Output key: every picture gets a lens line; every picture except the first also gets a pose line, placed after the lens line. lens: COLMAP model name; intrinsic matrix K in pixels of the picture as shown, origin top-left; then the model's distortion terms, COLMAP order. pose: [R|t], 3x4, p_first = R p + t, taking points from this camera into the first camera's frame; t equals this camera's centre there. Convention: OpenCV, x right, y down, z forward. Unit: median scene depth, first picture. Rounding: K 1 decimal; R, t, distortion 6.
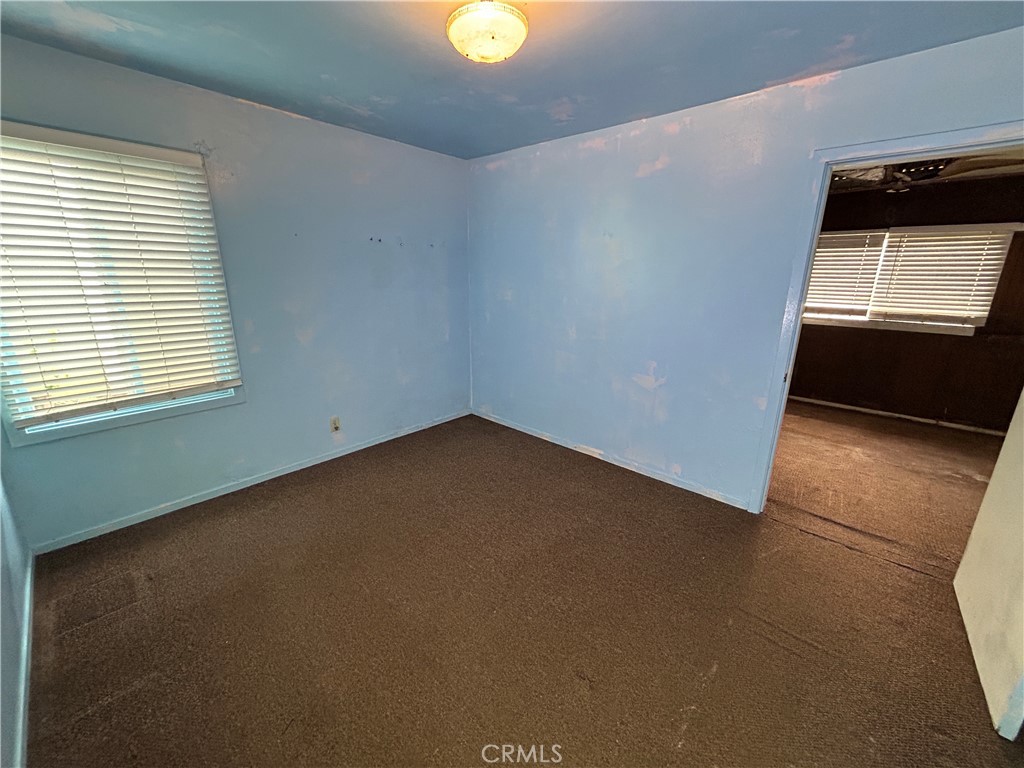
lens RADIAL K [[411.4, 0, 510.1], [0, 411.4, 382.5], [0, 0, 1]] dist [-0.000443, 0.000992]
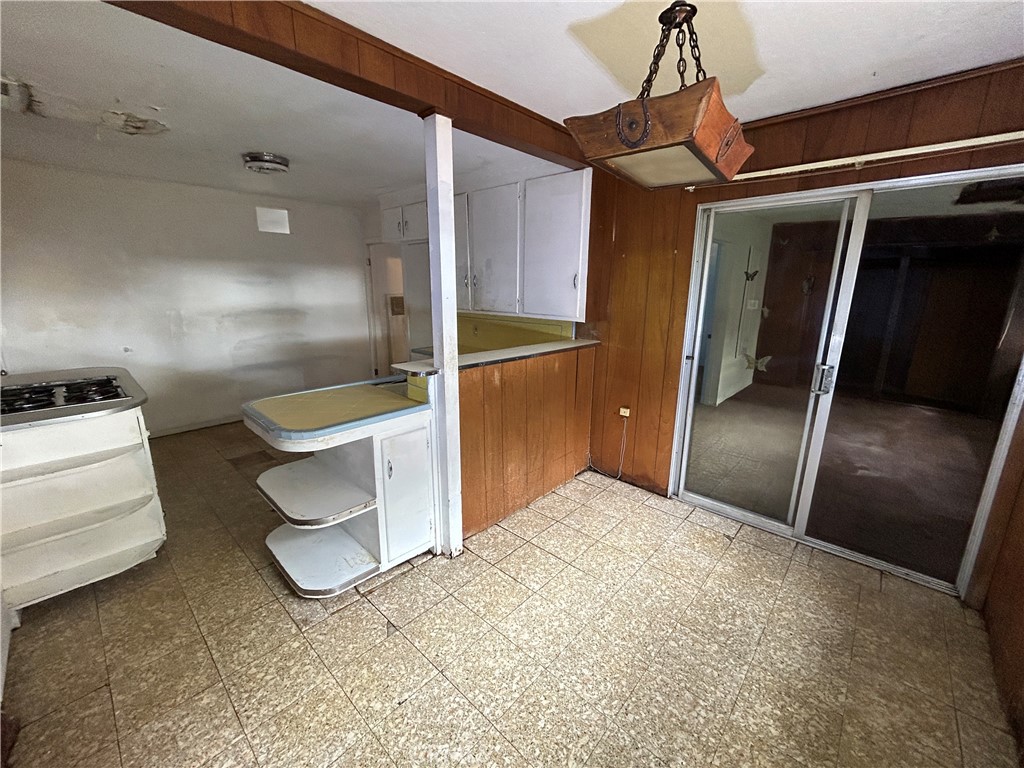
lens RADIAL K [[411.4, 0, 510.1], [0, 411.4, 382.5], [0, 0, 1]] dist [-0.000443, 0.000992]
pose [[-0.009692, 0.223855, -0.974574, 1.692532], [-0.269563, 0.937954, 0.218124, 0.016176], [0.962934, 0.264824, 0.051252, -0.042627]]
